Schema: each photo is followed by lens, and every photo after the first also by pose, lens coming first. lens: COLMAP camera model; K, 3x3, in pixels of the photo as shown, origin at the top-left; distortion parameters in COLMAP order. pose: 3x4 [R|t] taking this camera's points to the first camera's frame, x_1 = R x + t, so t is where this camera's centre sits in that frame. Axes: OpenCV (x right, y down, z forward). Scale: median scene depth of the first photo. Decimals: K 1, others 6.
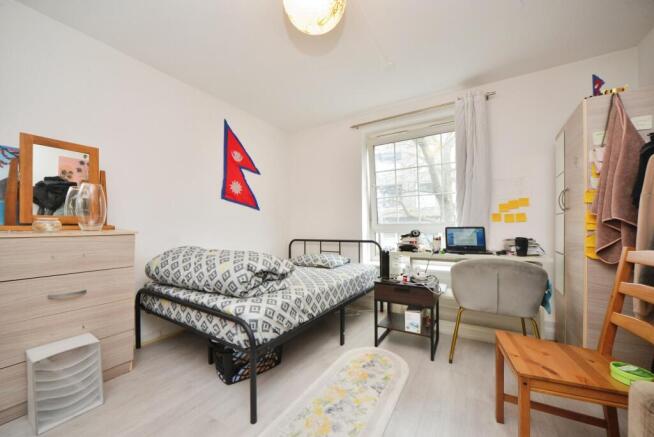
lens RADIAL K [[249.6, 0, 326.0], [0, 249.6, 225.9], [0, 0, 1]] dist [-0.001193, -0.000034]
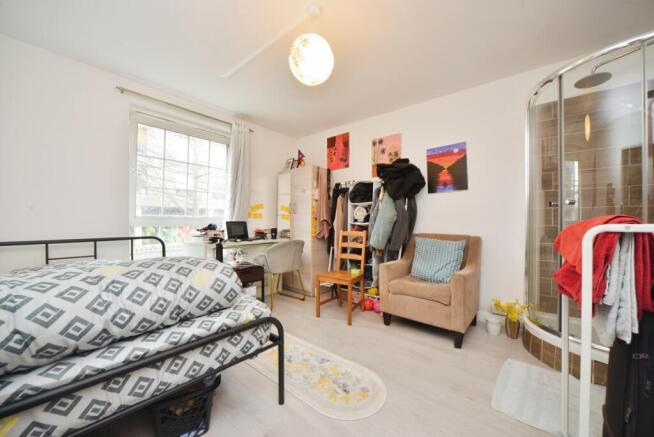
lens RADIAL K [[241.6, 0, 327.0], [0, 241.6, 218.5], [0, 0, 1]] dist [-0.000858, -0.000064]
pose [[0.141941, 0.014960, 0.989762, -0.660590], [-0.017999, 0.999759, -0.012530, -0.003931], [-0.989712, -0.016036, 0.142176, 0.336706]]
